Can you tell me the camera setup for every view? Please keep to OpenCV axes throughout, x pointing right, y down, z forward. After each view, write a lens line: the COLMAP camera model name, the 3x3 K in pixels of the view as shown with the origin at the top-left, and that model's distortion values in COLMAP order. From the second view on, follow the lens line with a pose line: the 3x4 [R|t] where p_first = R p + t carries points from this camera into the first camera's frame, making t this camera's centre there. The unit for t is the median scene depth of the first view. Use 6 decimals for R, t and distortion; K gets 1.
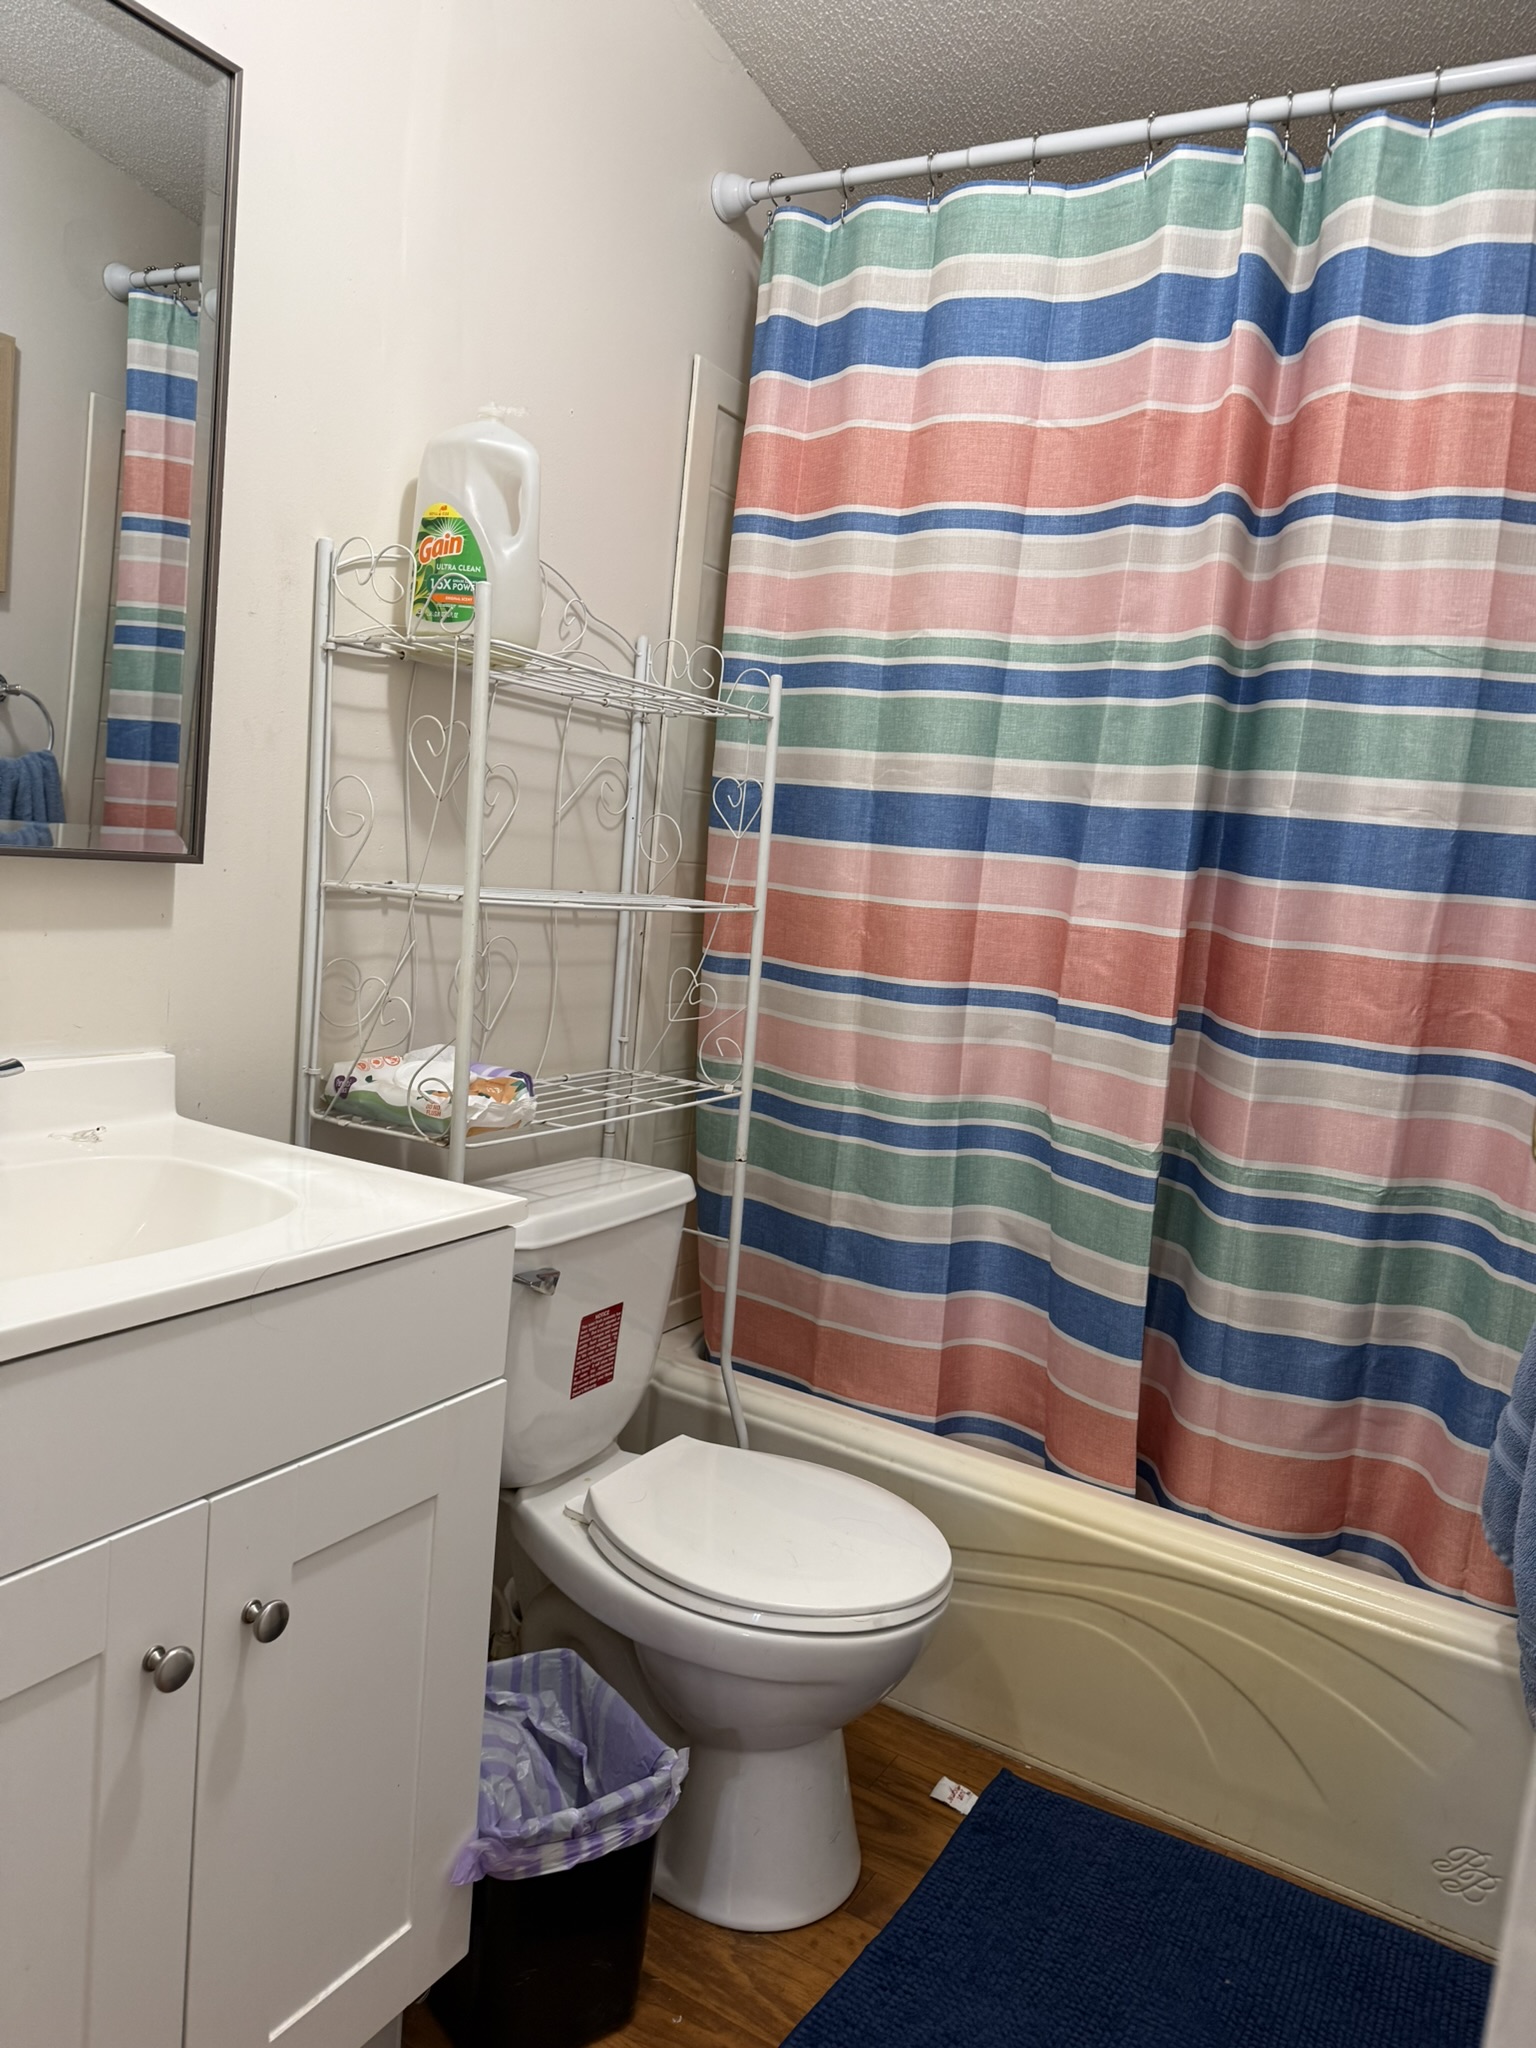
lens RADIAL K [[1446.3, 0, 761.4], [0, 1446.3, 1007.4], [0, 0, 1]] dist [0.062901, -0.083208]
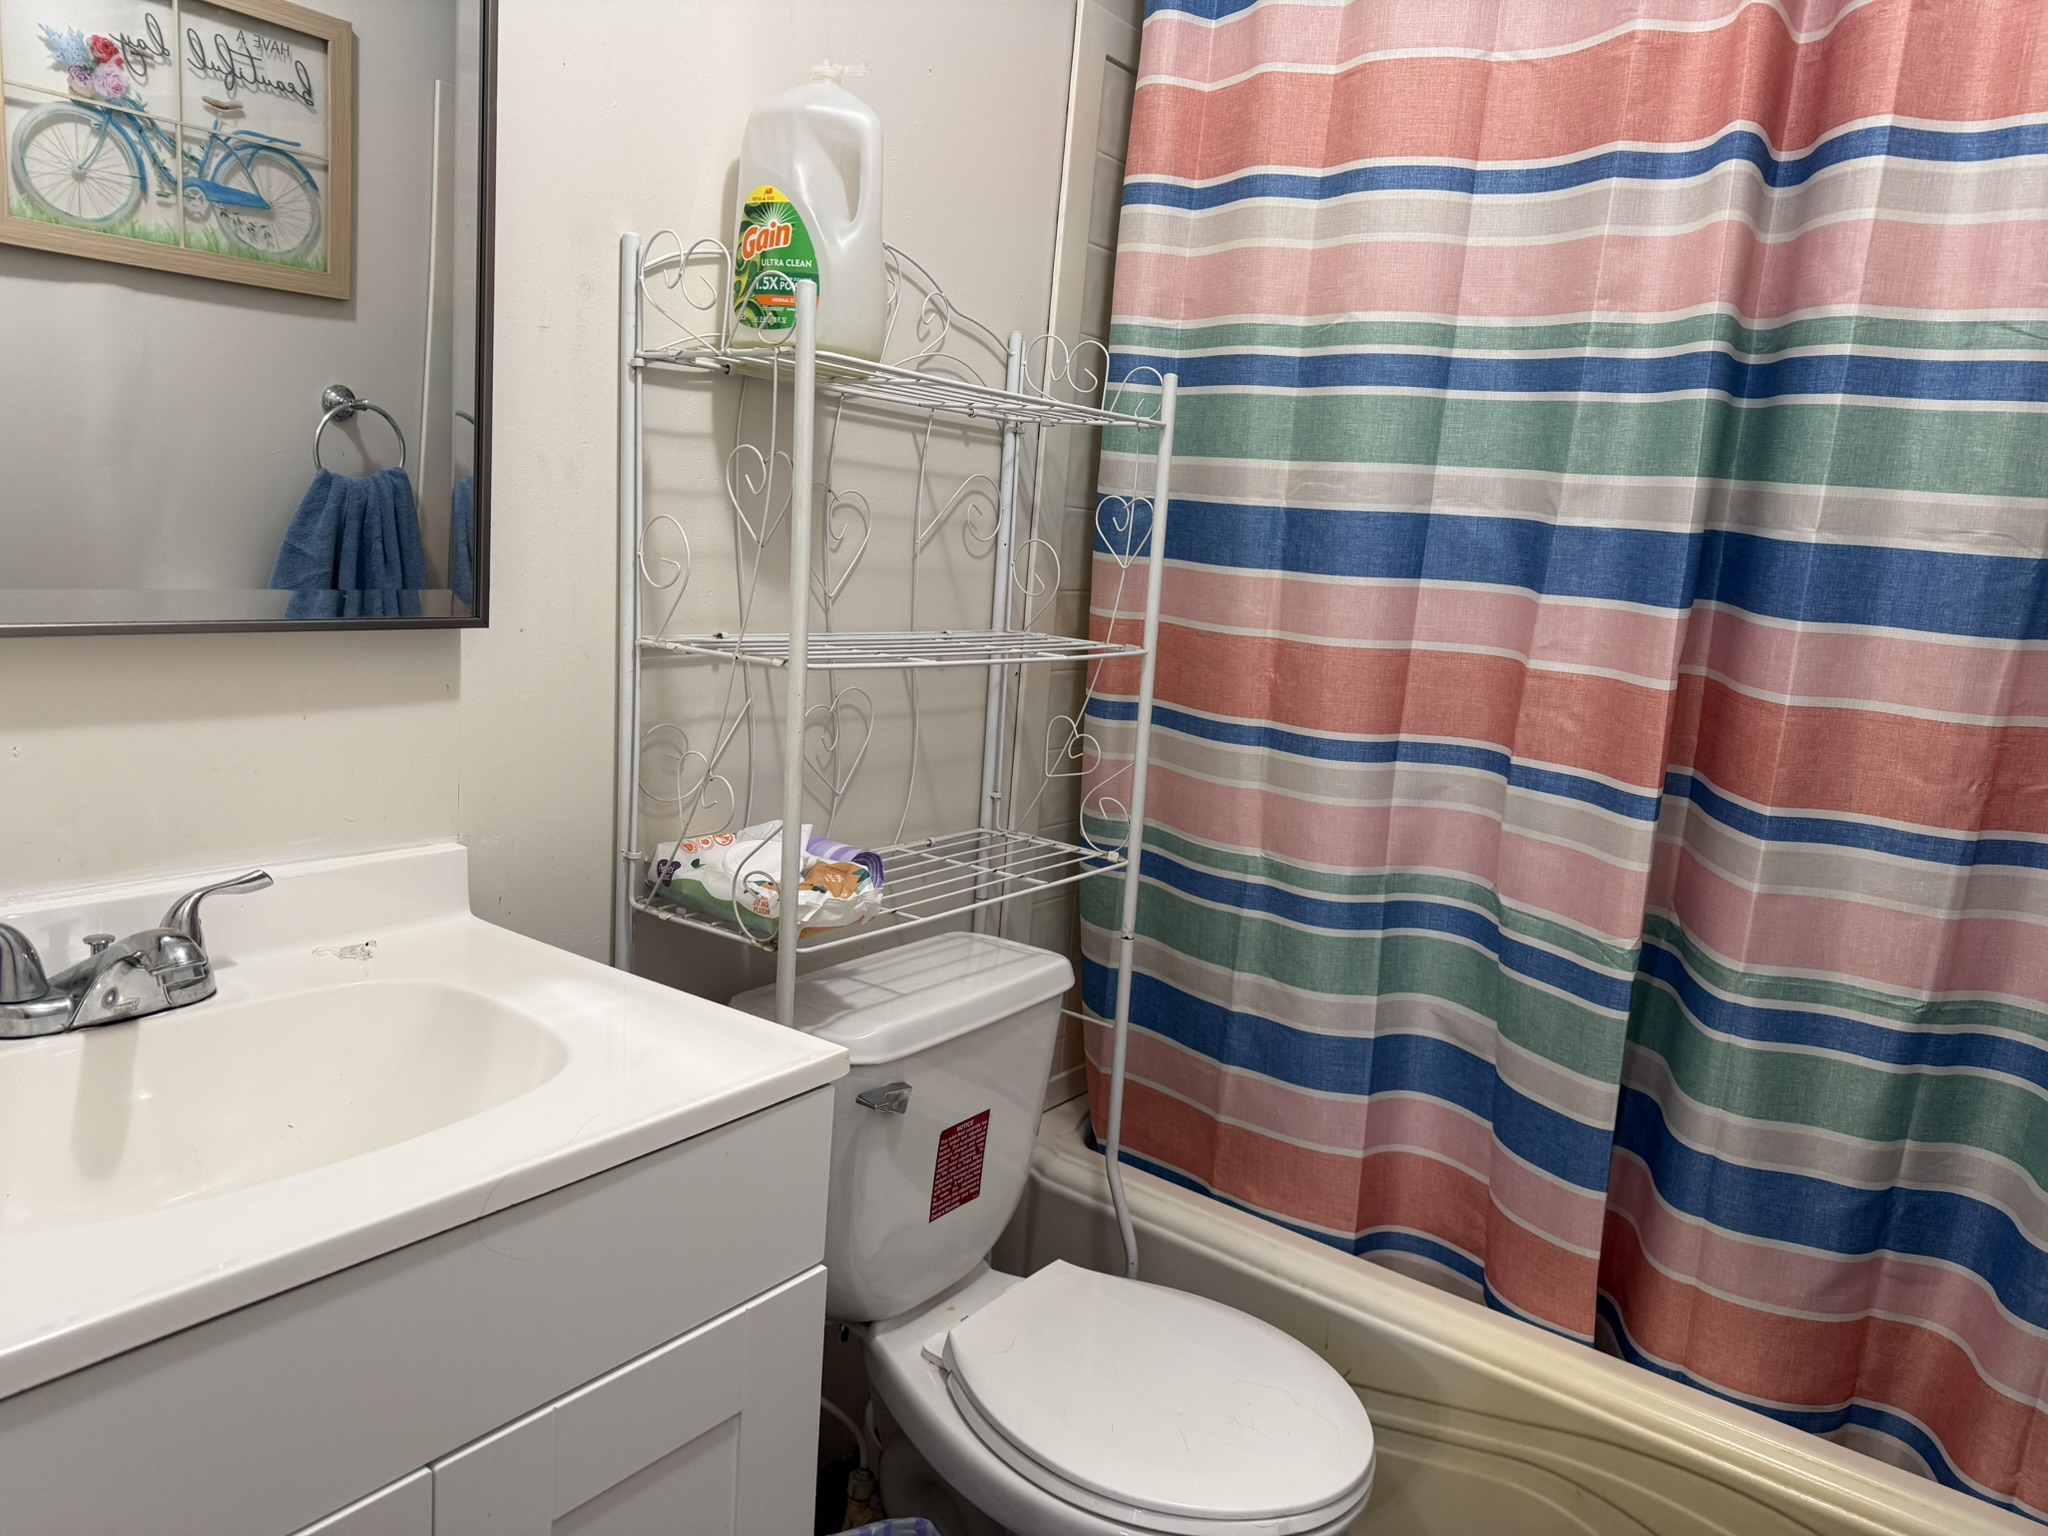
lens RADIAL K [[1446.3, 0, 1016.0], [0, 1446.3, 759.9], [0, 0, 1]] dist [0.062901, -0.083208]
pose [[0.994110, 0.002980, -0.108335, 0.014070], [0.002481, 0.998734, 0.050242, -0.051004], [0.108347, -0.050215, 0.992844, 0.146625]]
